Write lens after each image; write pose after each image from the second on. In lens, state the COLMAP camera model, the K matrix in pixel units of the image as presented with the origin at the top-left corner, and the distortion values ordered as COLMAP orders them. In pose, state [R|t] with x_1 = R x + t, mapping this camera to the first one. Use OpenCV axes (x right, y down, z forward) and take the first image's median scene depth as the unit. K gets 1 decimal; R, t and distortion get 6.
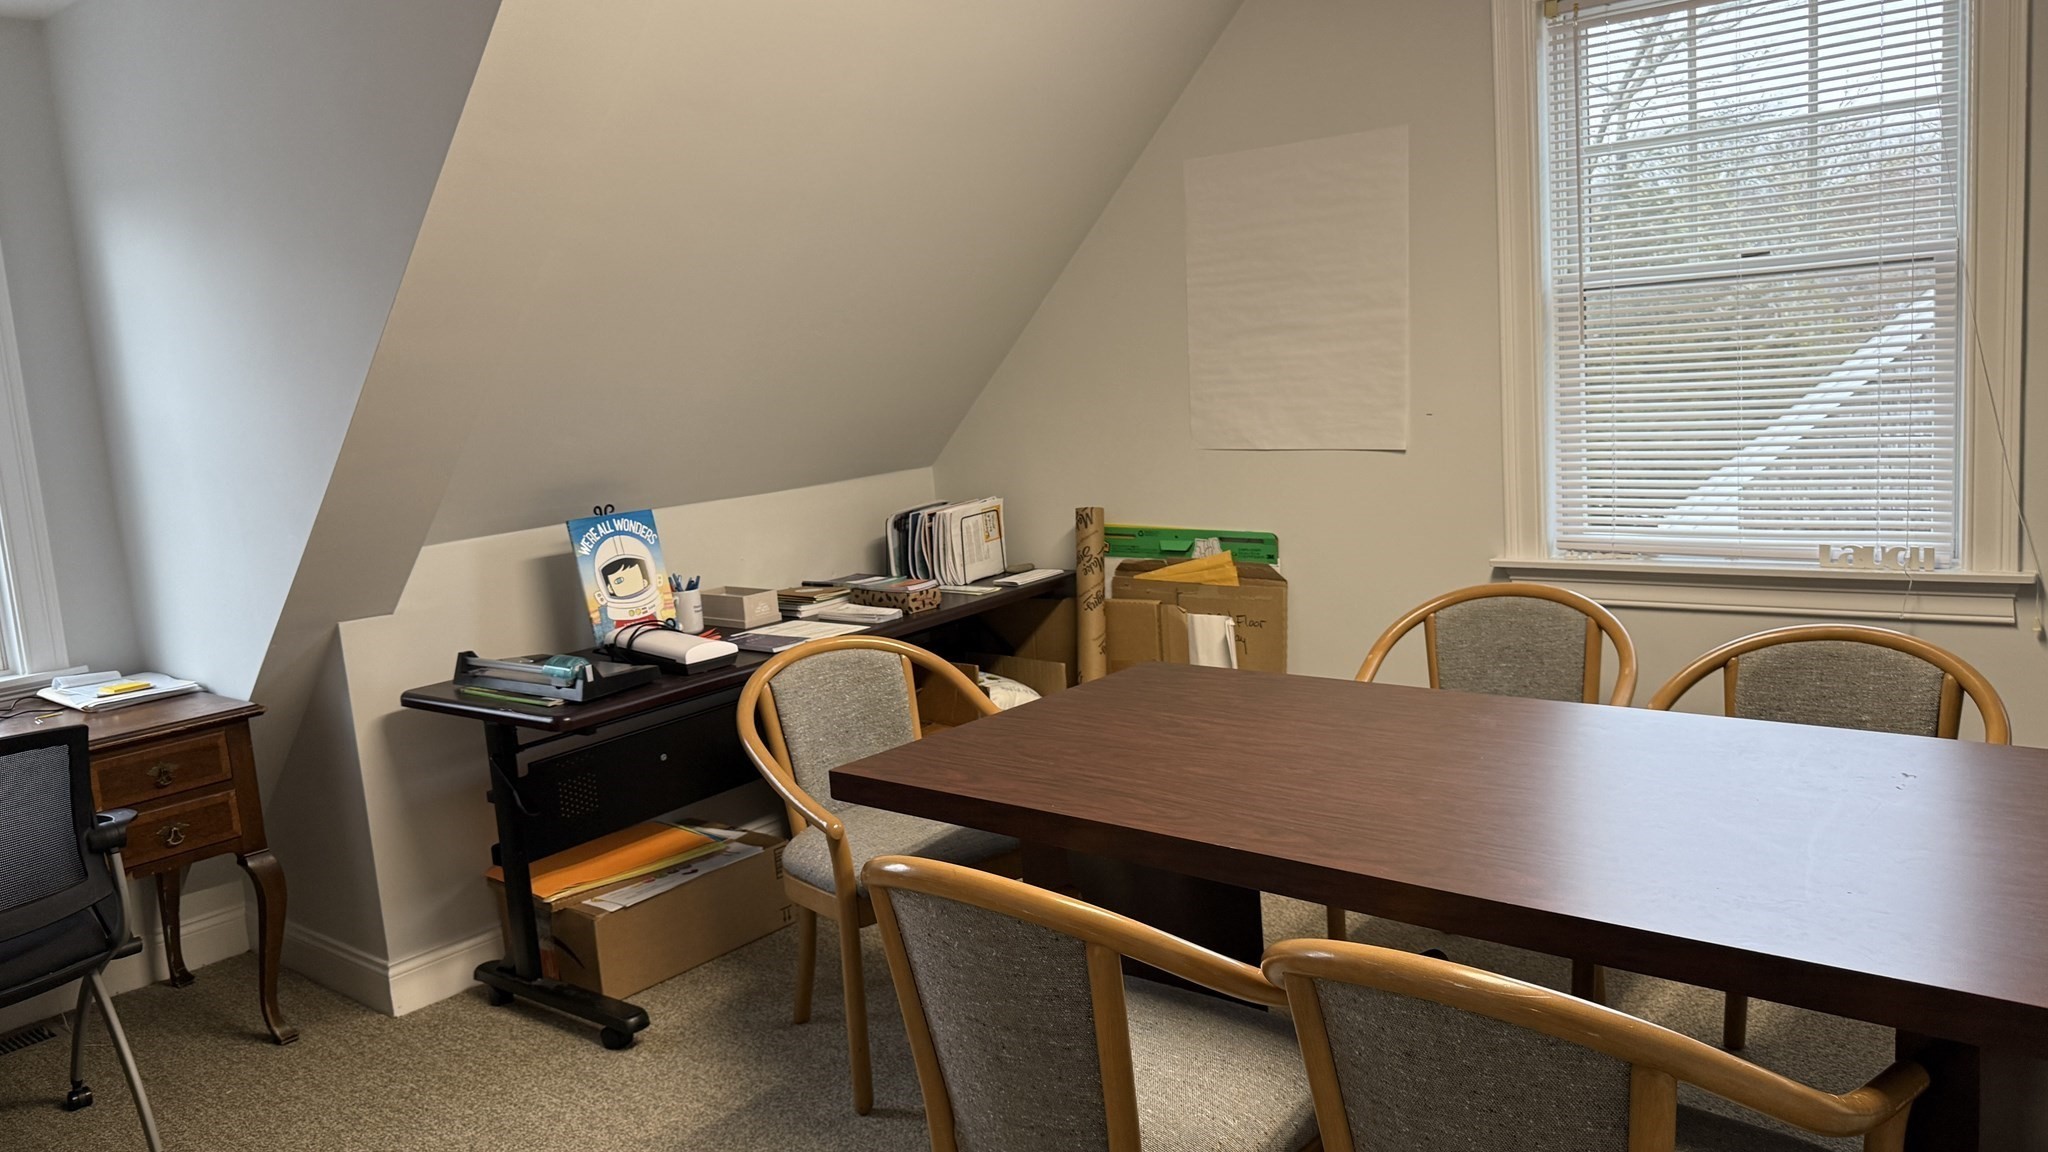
lens RADIAL K [[1455.9, 0, 1011.4], [0, 1455.9, 572.0], [0, 0, 1]] dist [0.032060, -0.029476]
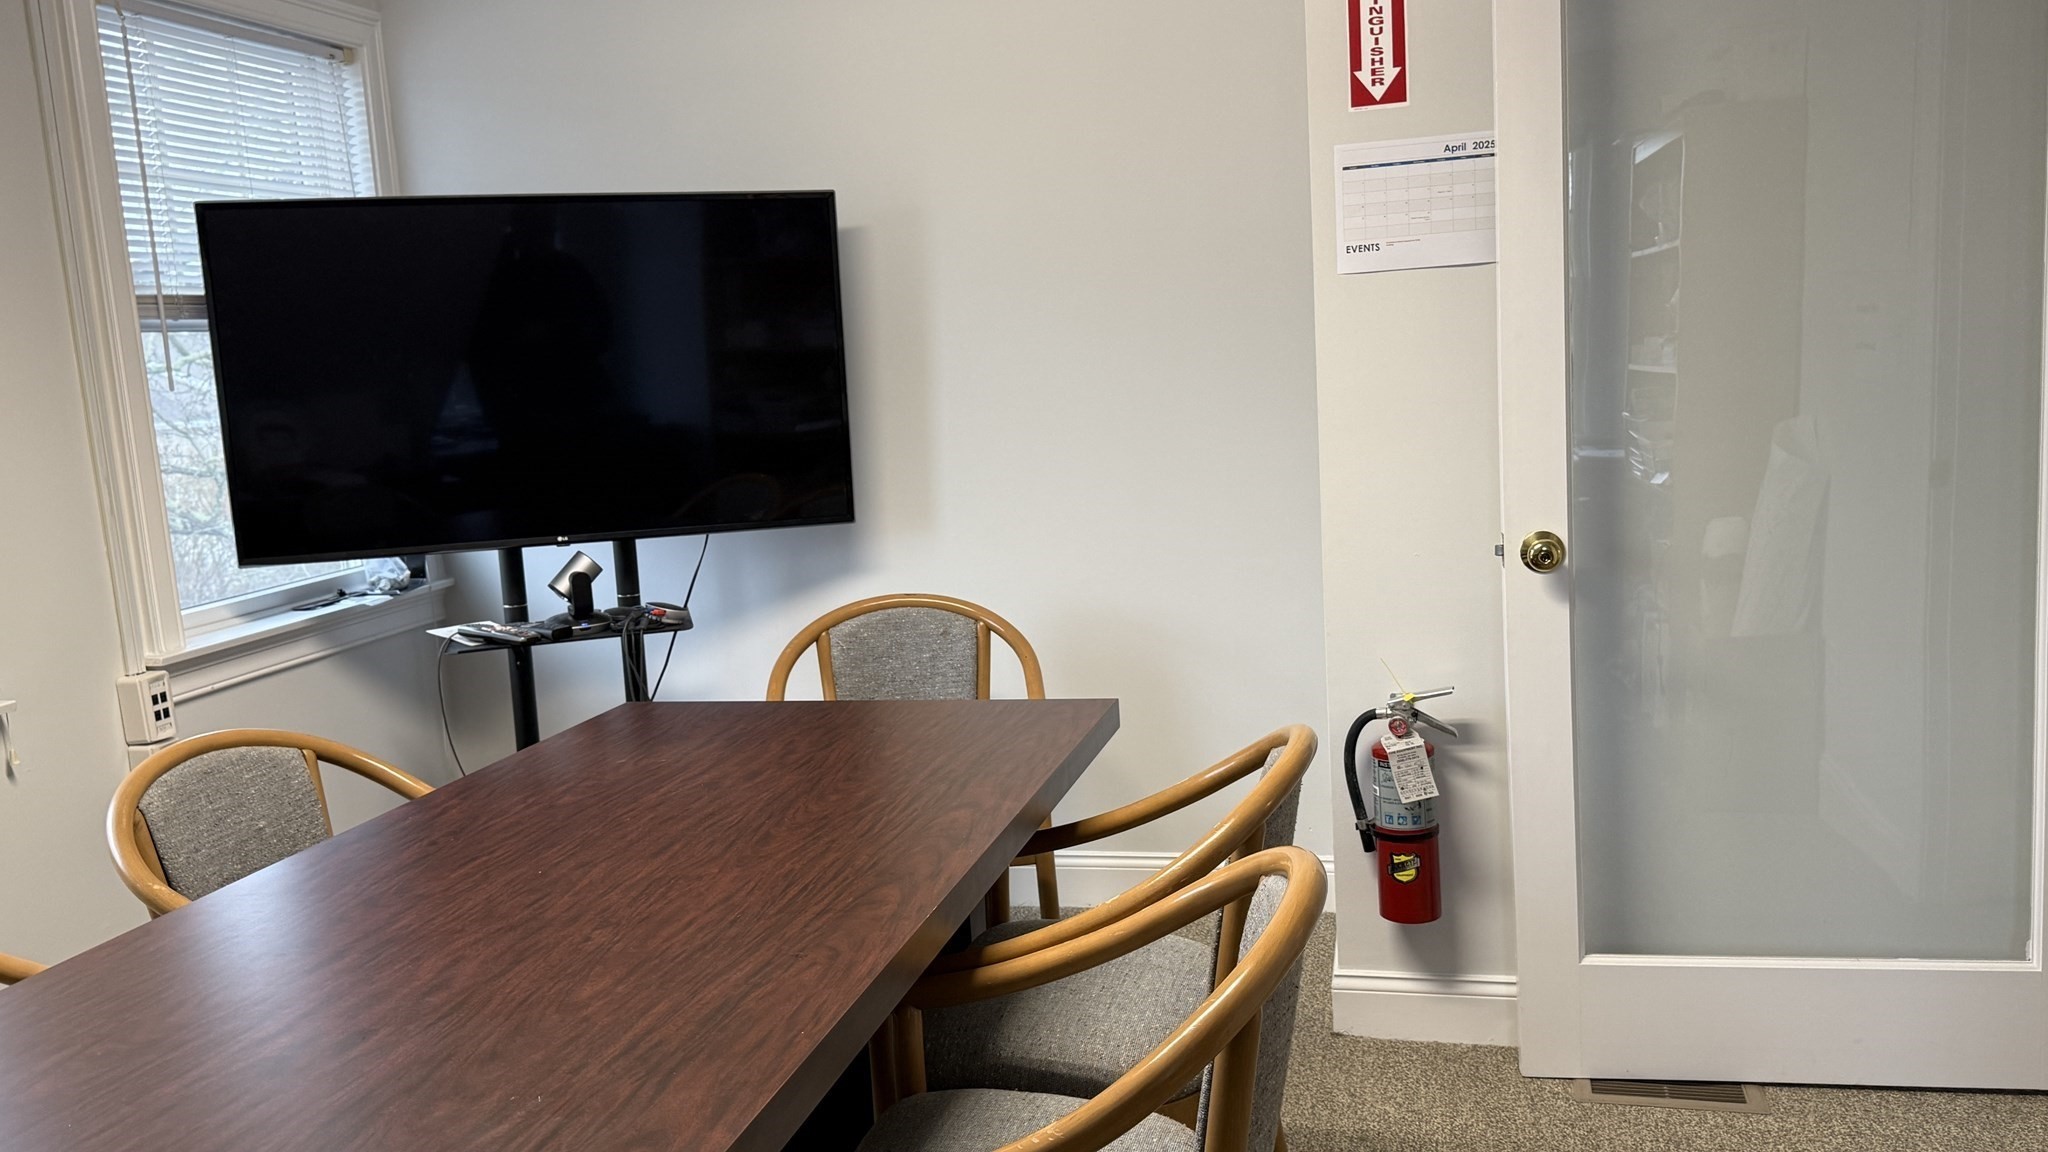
lens RADIAL K [[1652.1, 0, 1023.3], [0, 1652.1, 575.0], [0, 0, 1]] dist [0.040173, -0.006728]
pose [[-0.447477, -0.025031, 0.893945, -0.380684], [0.220409, 0.965686, 0.137368, -0.060700], [-0.866709, 0.258502, -0.426605, 0.703673]]
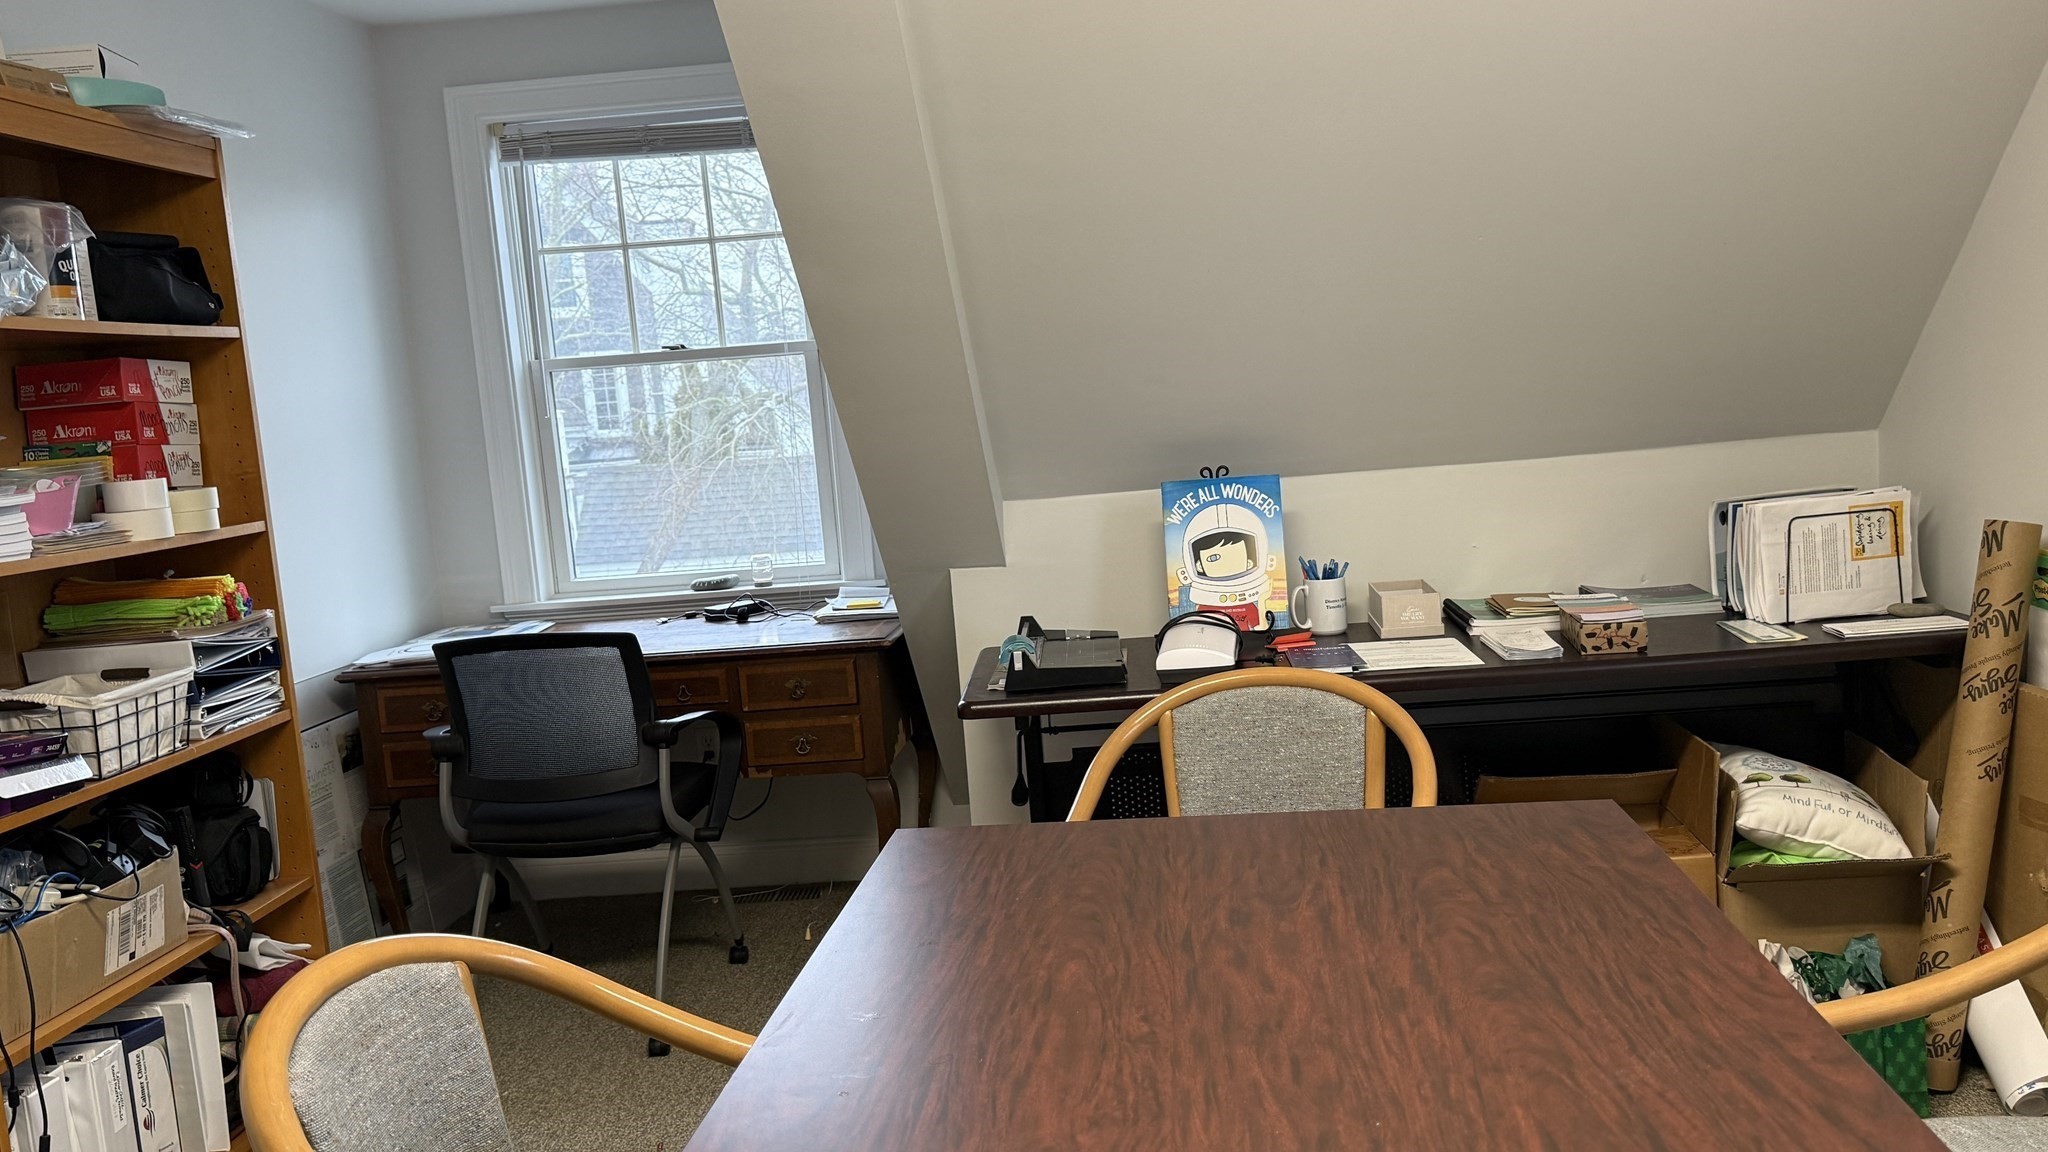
lens RADIAL K [[1642.5, 0, 1014.8], [0, 1642.5, 581.8], [0, 0, 1]] dist [0.090440, -0.004681]
pose [[0.579771, 0.126448, -0.804908, 0.429018], [-0.080858, 0.991937, 0.097587, -0.063823], [0.810757, 0.008505, 0.585320, 0.357821]]
